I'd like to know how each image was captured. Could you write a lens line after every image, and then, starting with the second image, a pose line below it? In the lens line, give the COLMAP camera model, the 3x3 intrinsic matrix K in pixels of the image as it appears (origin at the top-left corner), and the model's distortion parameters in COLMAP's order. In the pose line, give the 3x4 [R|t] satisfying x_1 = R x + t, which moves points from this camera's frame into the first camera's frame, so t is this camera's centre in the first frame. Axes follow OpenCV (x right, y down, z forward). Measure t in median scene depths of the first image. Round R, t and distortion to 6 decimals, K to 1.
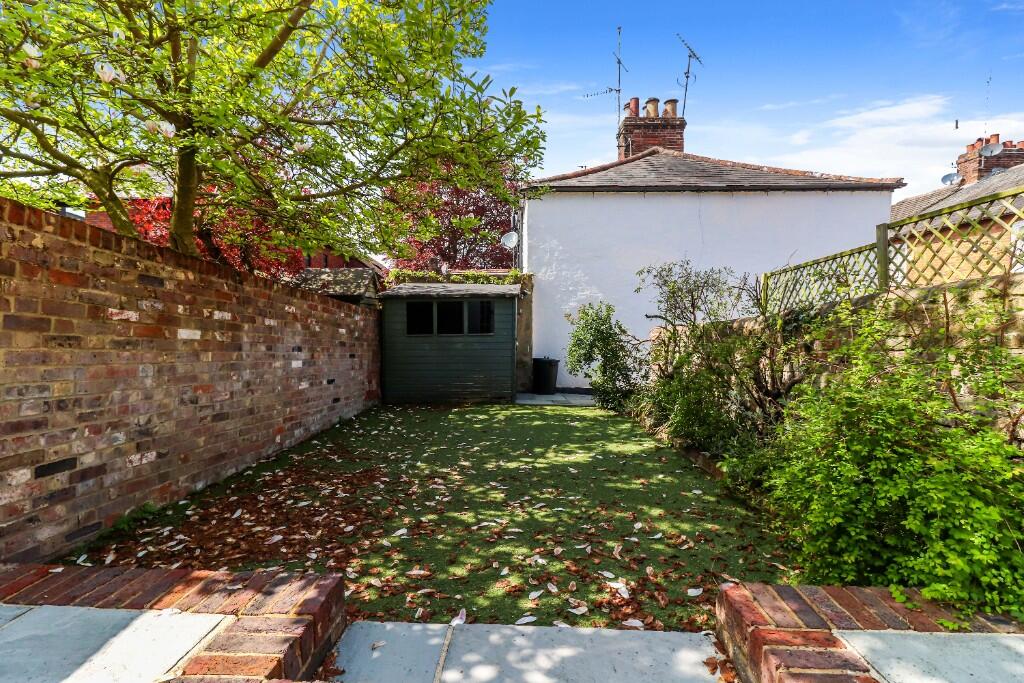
lens RADIAL K [[478.5, 0, 511.4], [0, 478.5, 344.5], [0, 0, 1]] dist [0.020067, -0.012541]
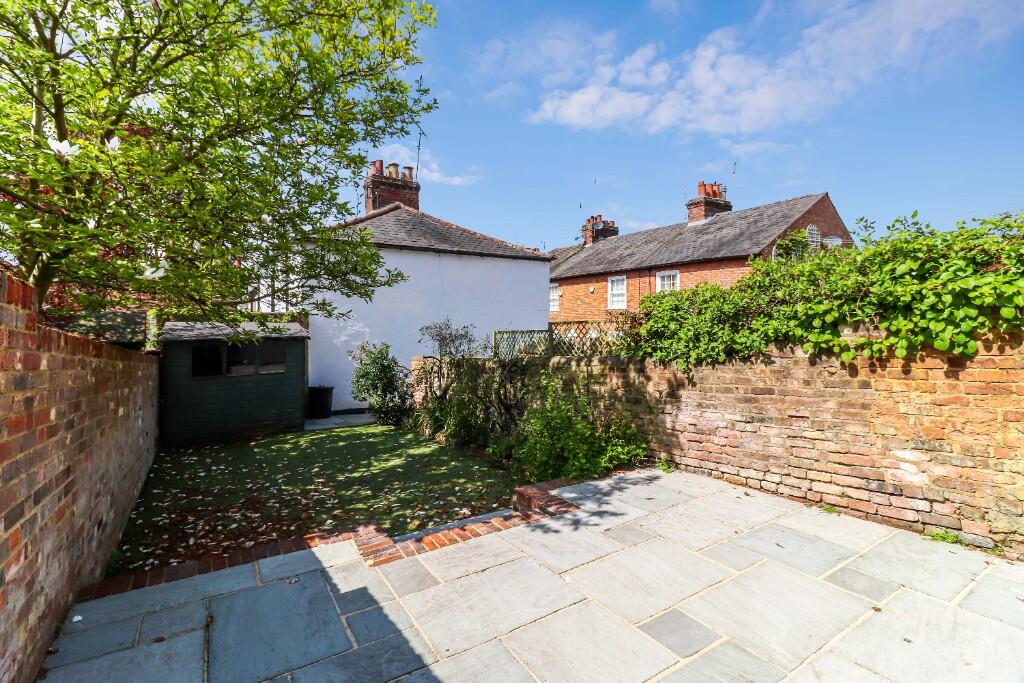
lens RADIAL K [[478.5, 0, 525.7], [0, 478.5, 314.0], [0, 0, 1]] dist [0.020067, -0.012541]
pose [[0.817482, 0.002100, 0.575951, -0.423664], [0.037652, 0.997659, -0.057080, -0.133534], [-0.574723, 0.068347, 0.815489, -0.523018]]
